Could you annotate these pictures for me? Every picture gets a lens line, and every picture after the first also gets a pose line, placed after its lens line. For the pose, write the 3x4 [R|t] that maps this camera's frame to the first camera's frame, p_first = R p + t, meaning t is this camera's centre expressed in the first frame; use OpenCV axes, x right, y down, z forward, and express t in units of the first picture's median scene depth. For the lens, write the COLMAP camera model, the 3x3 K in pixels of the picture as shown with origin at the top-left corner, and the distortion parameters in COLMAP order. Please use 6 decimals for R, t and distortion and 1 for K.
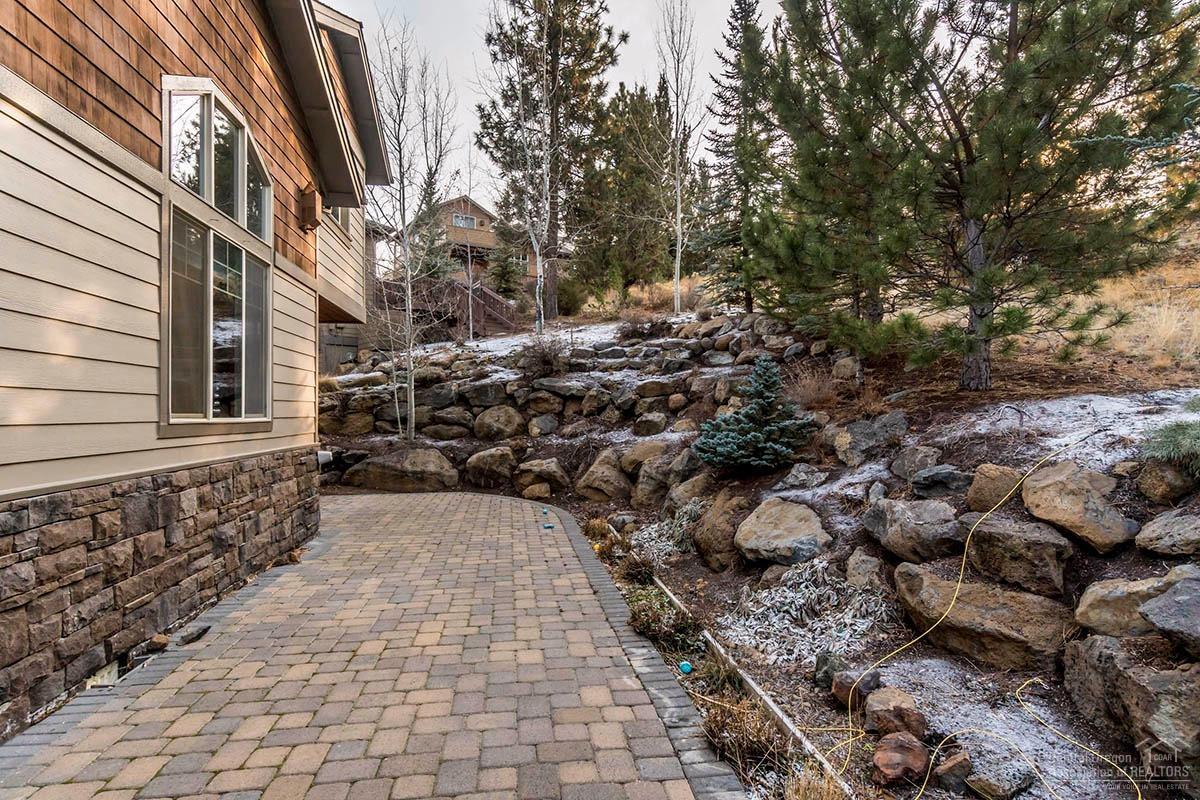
lens RADIAL K [[622.1, 0, 597.1], [0, 622.1, 402.3], [0, 0, 1]] dist [-0.000406, -0.000053]
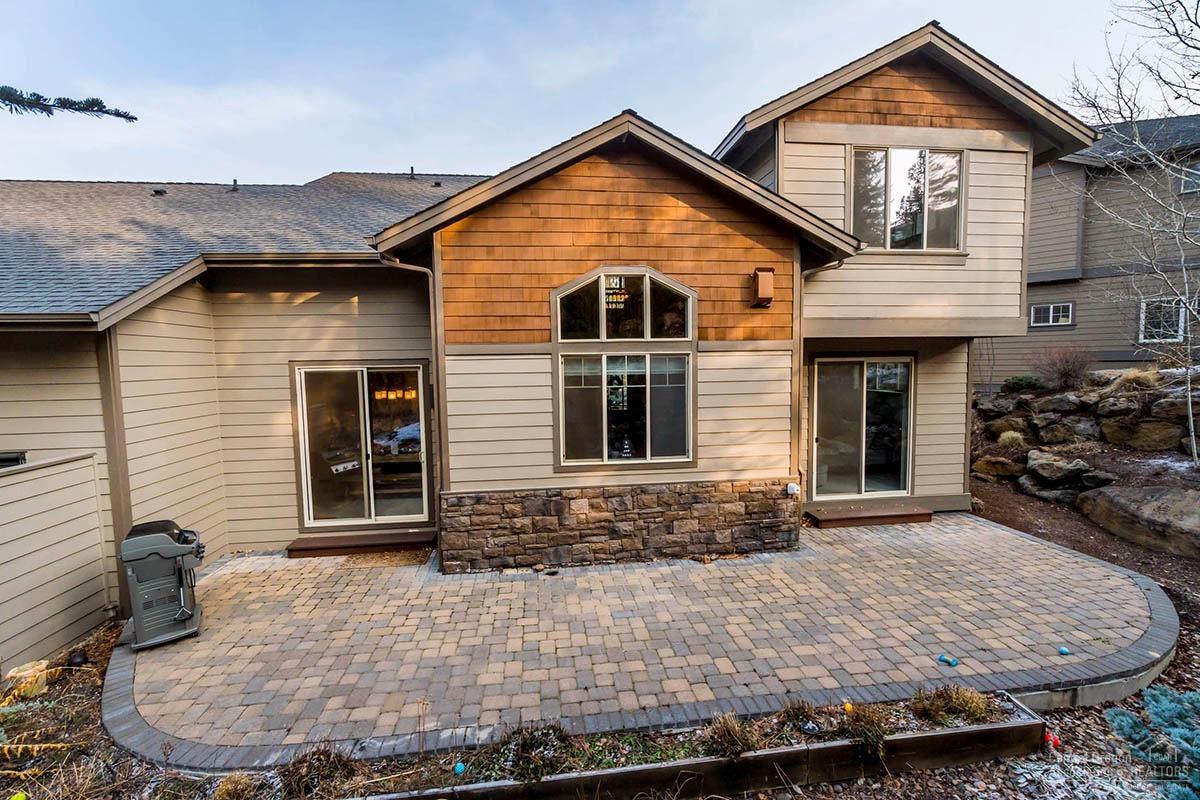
lens RADIAL K [[512.5, 0, 595.2], [0, 512.5, 398.2], [0, 0, 1]] dist [0.000316, 0.000231]
pose [[-0.020363, 0.079680, -0.996613, 0.977934], [0.032493, 0.996345, 0.078995, -0.322053], [0.999265, -0.030774, -0.022877, 1.205763]]
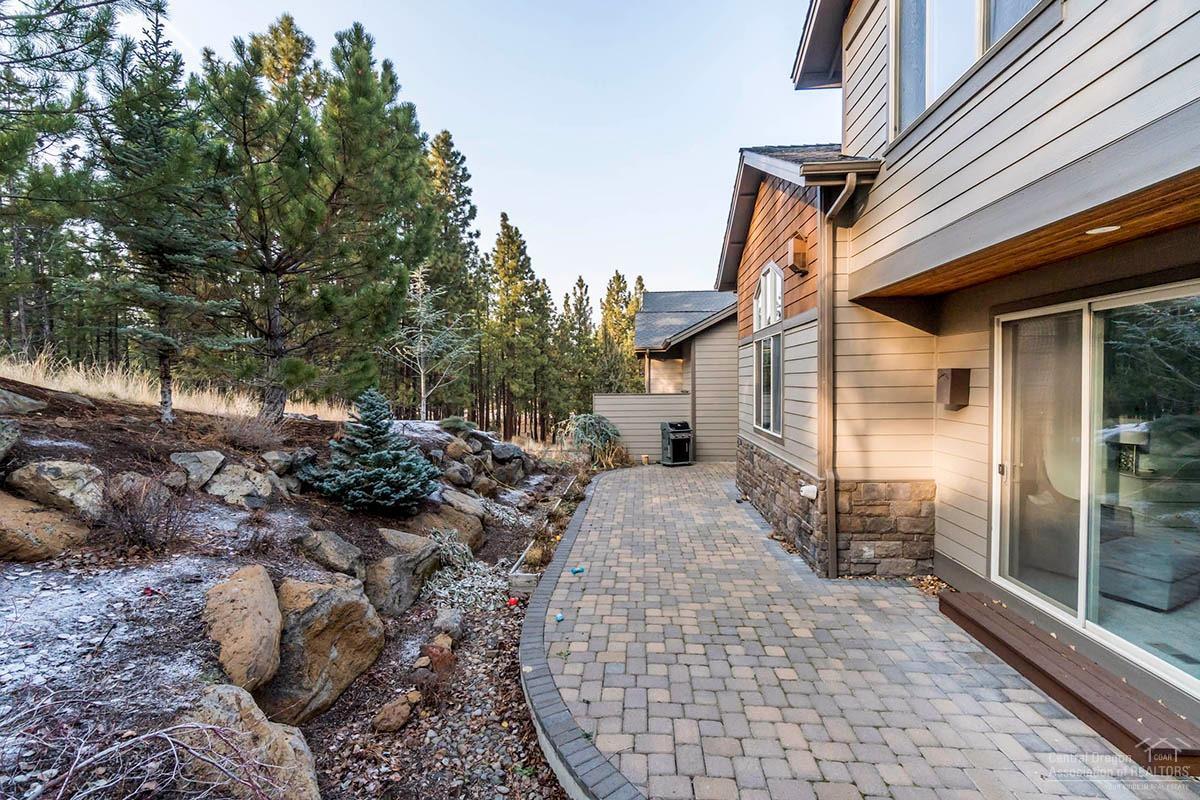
lens RADIAL K [[512.5, 0, 598.4], [0, 512.5, 396.0], [0, 0, 1]] dist [0.000316, 0.000231]
pose [[-0.974279, 0.003069, 0.225323, -0.514974], [0.006669, 0.999862, 0.015217, -0.138330], [-0.225245, 0.016328, -0.974165, 3.335918]]
